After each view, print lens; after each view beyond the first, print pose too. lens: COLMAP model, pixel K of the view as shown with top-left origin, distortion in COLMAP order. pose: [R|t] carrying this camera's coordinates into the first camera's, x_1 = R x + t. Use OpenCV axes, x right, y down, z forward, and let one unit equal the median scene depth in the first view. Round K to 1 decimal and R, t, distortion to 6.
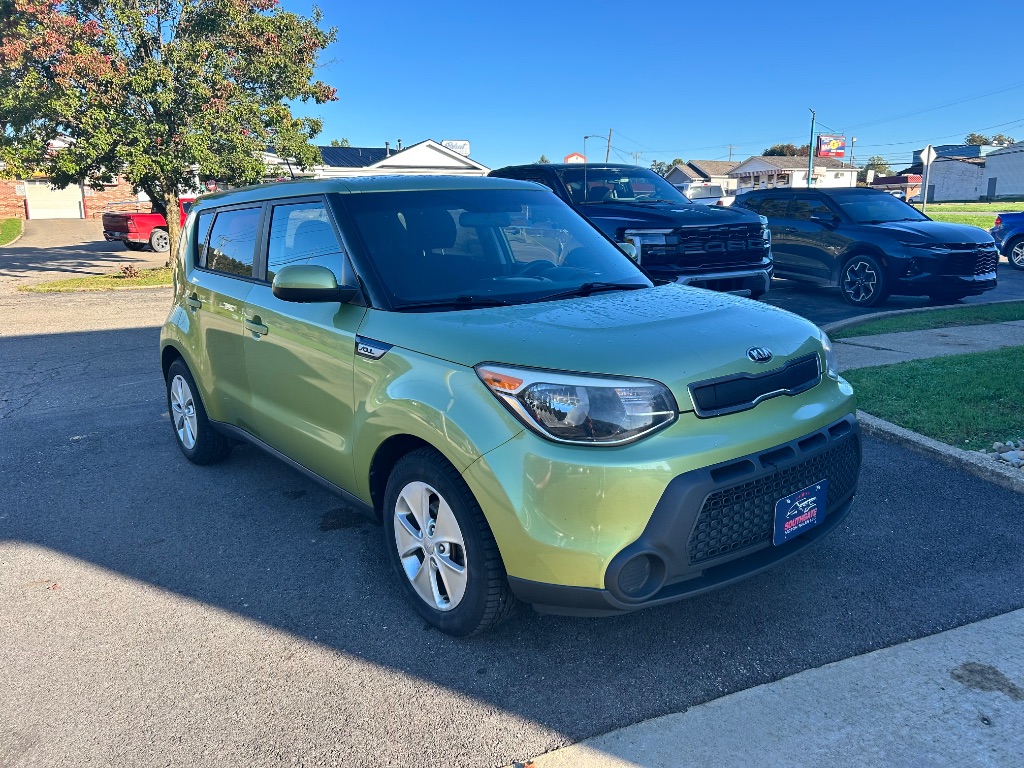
lens RADIAL K [[727.5, 0, 511.1], [0, 727.5, 369.3], [0, 0, 1]] dist [0.008223, -0.006907]
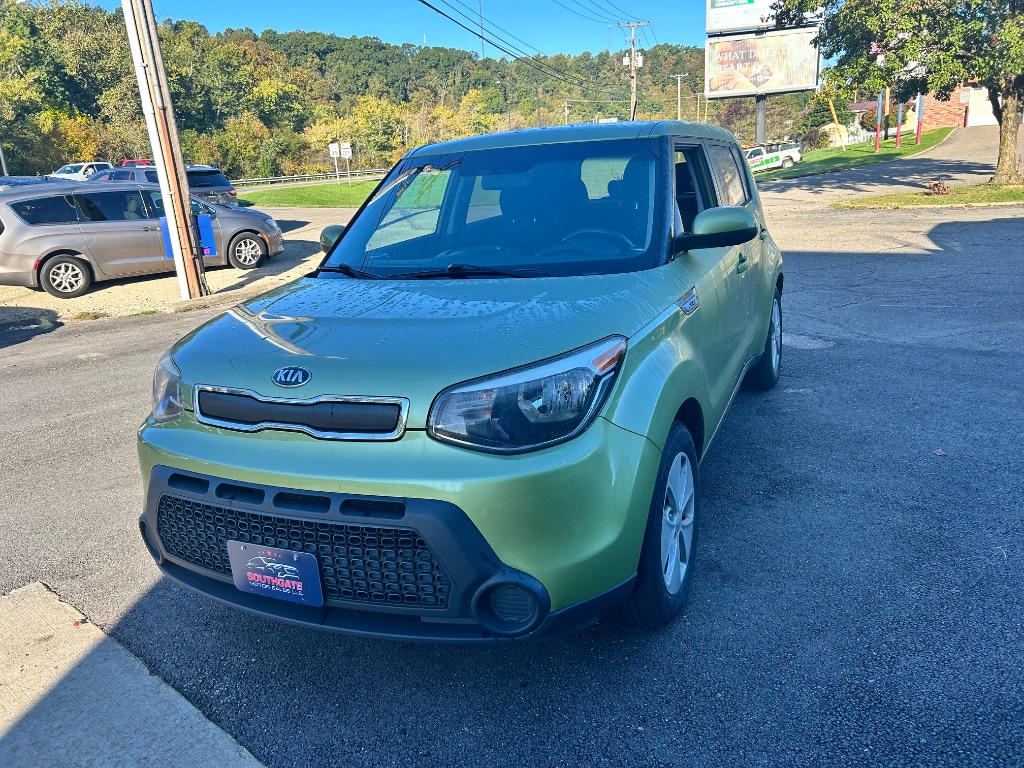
lens RADIAL K [[727.5, 0, 511.1], [0, 727.5, 369.3], [0, 0, 1]] dist [0.008223, -0.006907]
pose [[0.476192, 0.225659, -0.849894, 1.164076], [-0.125209, 0.974064, 0.188474, -0.215928], [0.870382, 0.016665, 0.492096, 0.819898]]
